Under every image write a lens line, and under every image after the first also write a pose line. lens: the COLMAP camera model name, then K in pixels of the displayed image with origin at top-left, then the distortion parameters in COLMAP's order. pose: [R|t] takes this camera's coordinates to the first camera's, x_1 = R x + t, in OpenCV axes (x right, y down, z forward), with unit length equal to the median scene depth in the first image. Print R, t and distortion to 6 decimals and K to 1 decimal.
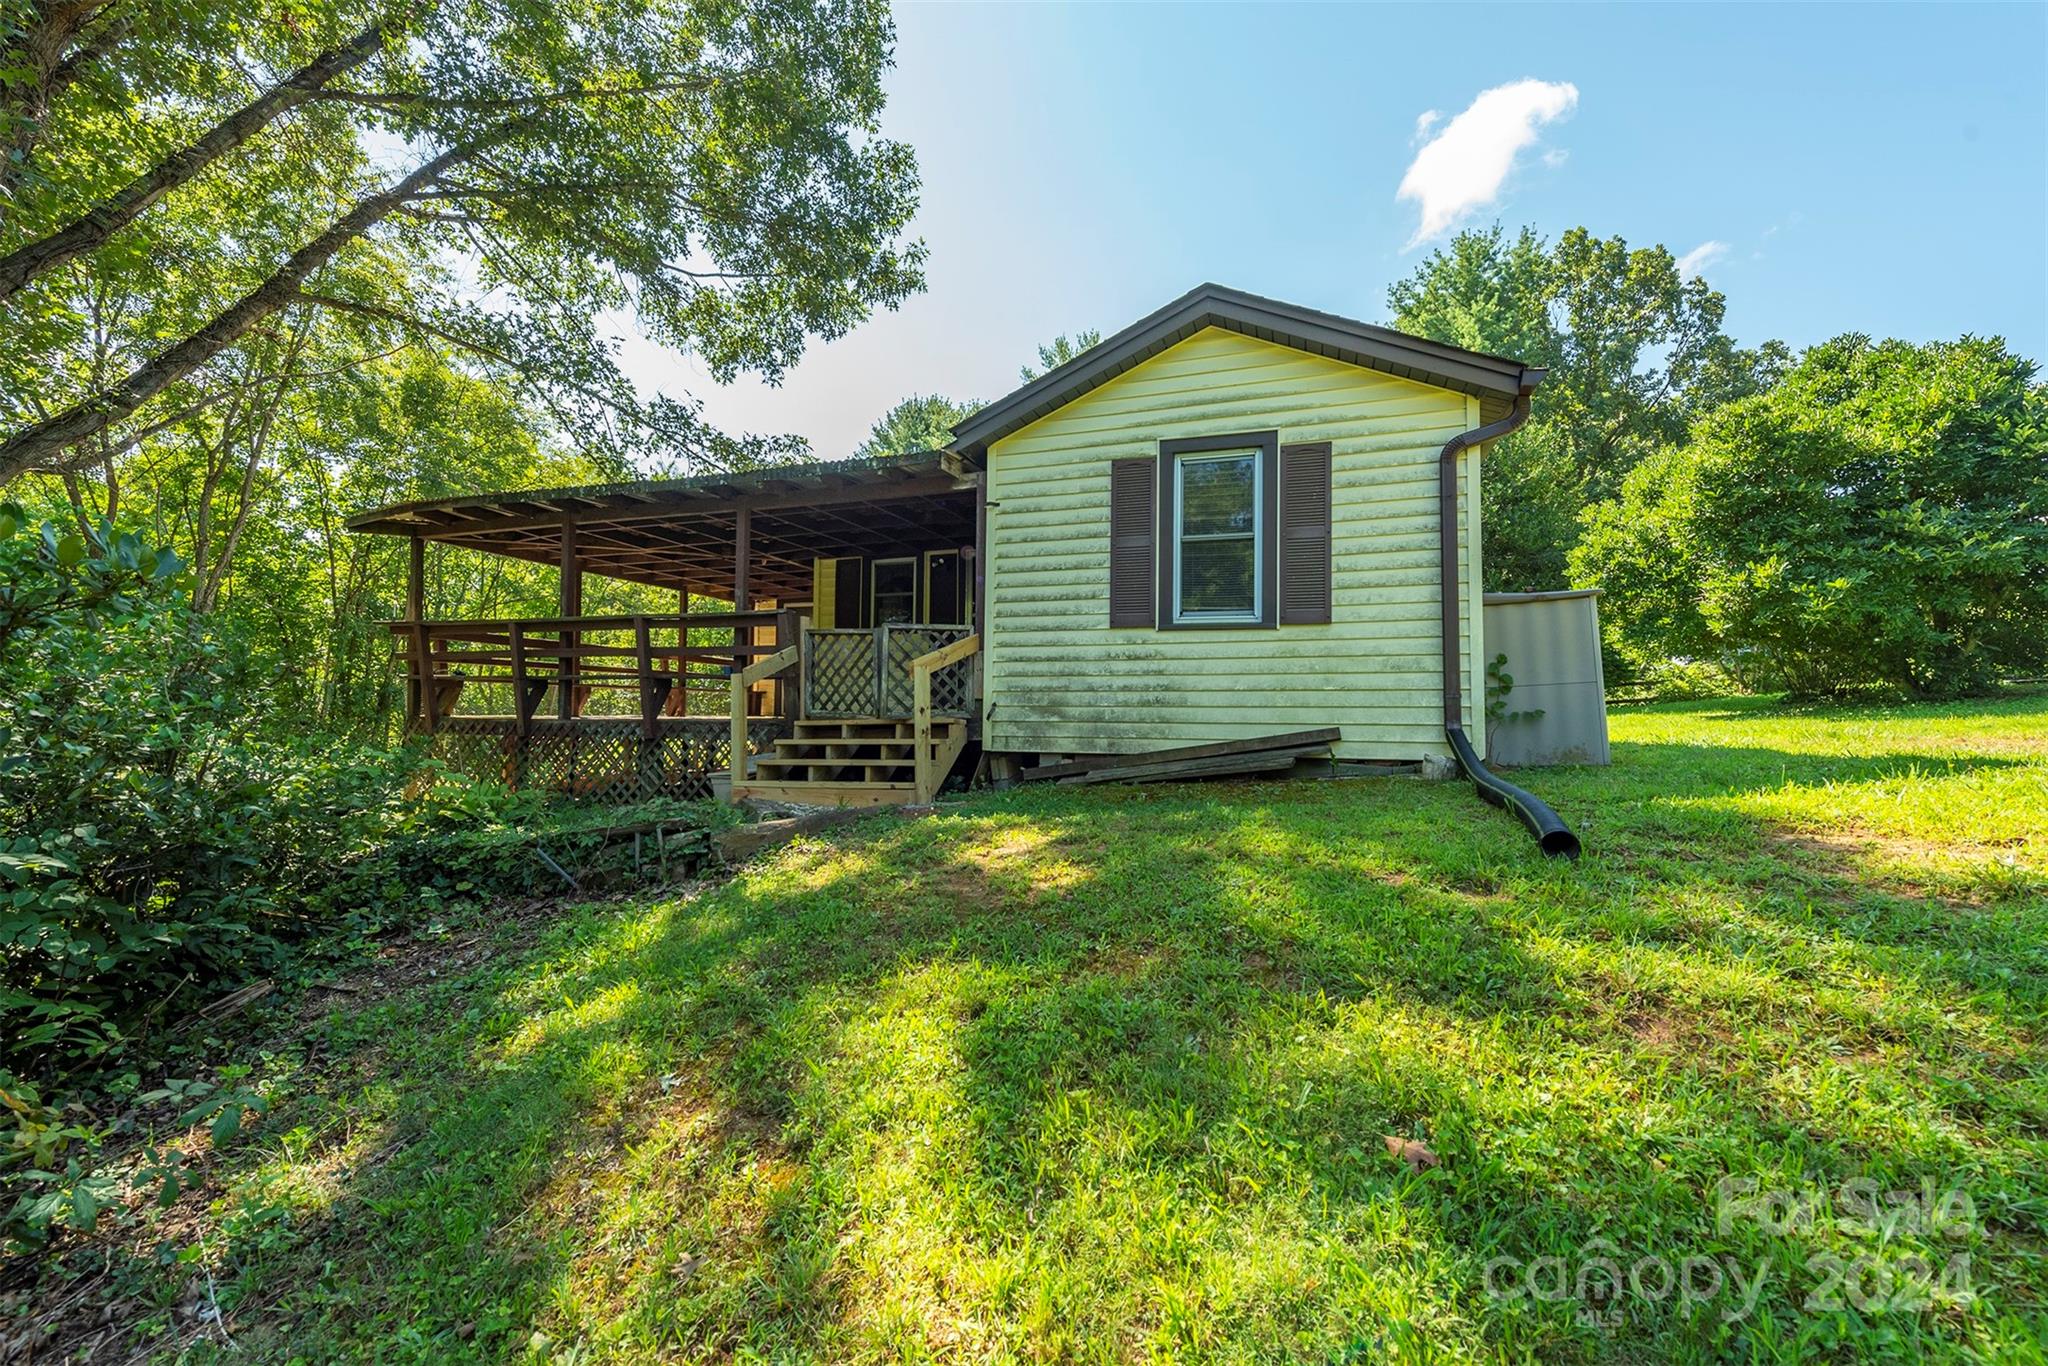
lens RADIAL K [[847.1, 0, 1027.9], [0, 847.1, 677.4], [0, 0, 1]] dist [0.012137, -0.000602]
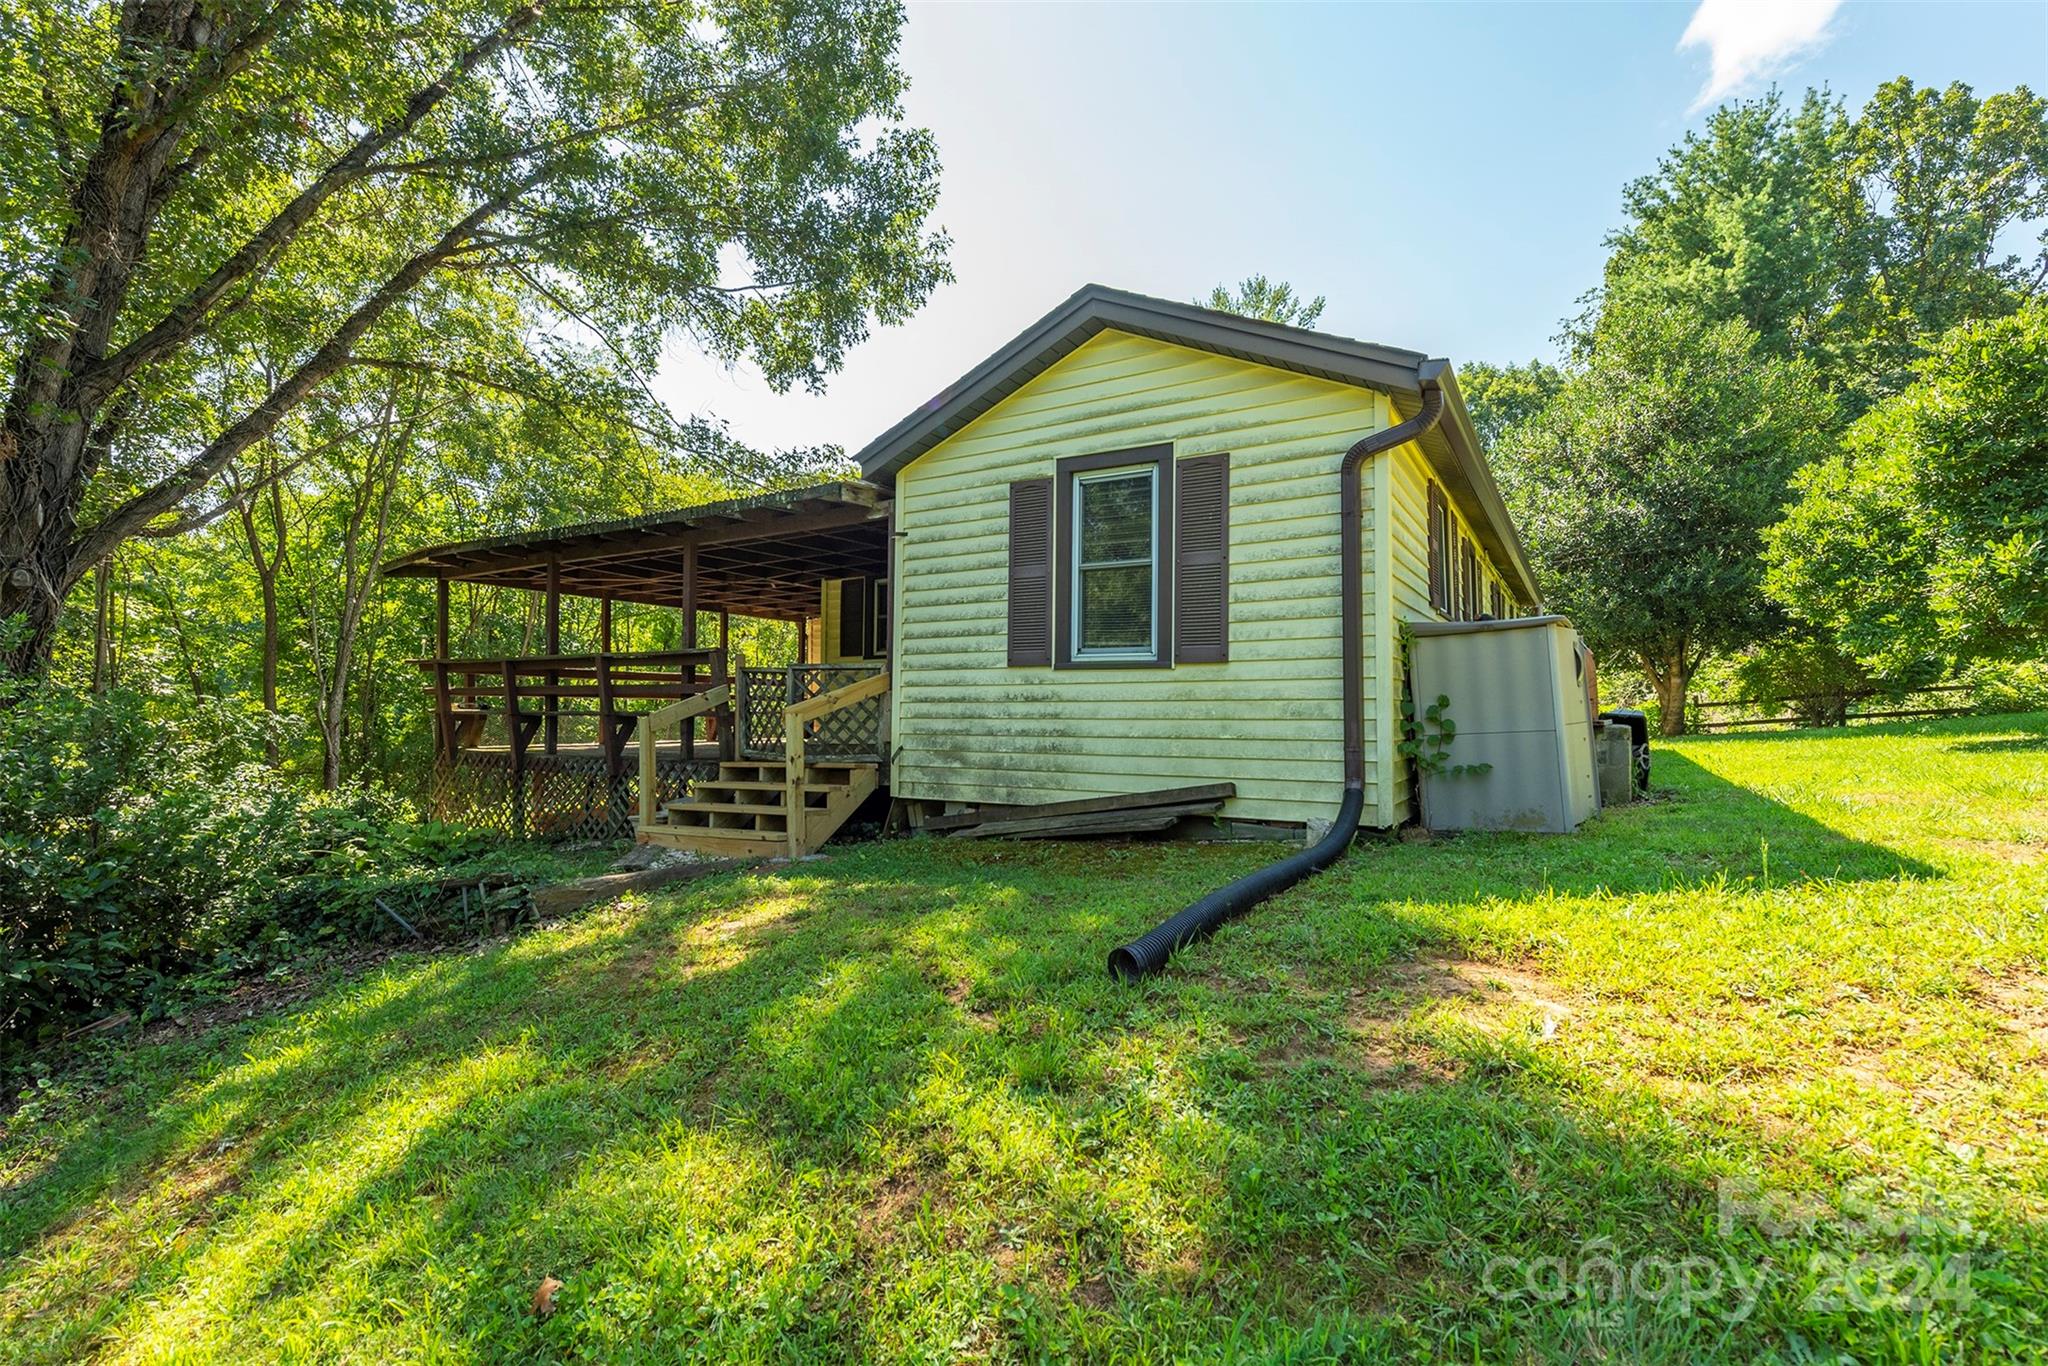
lens RADIAL K [[951.5, 0, 1023.0], [0, 951.5, 677.1], [0, 0, 1]] dist [0.010100, -0.000574]
pose [[0.975990, -0.012749, -0.217444, 0.331188], [0.013562, 0.999906, 0.002246, -0.048467], [0.217394, -0.005141, 0.976070, -0.000277]]
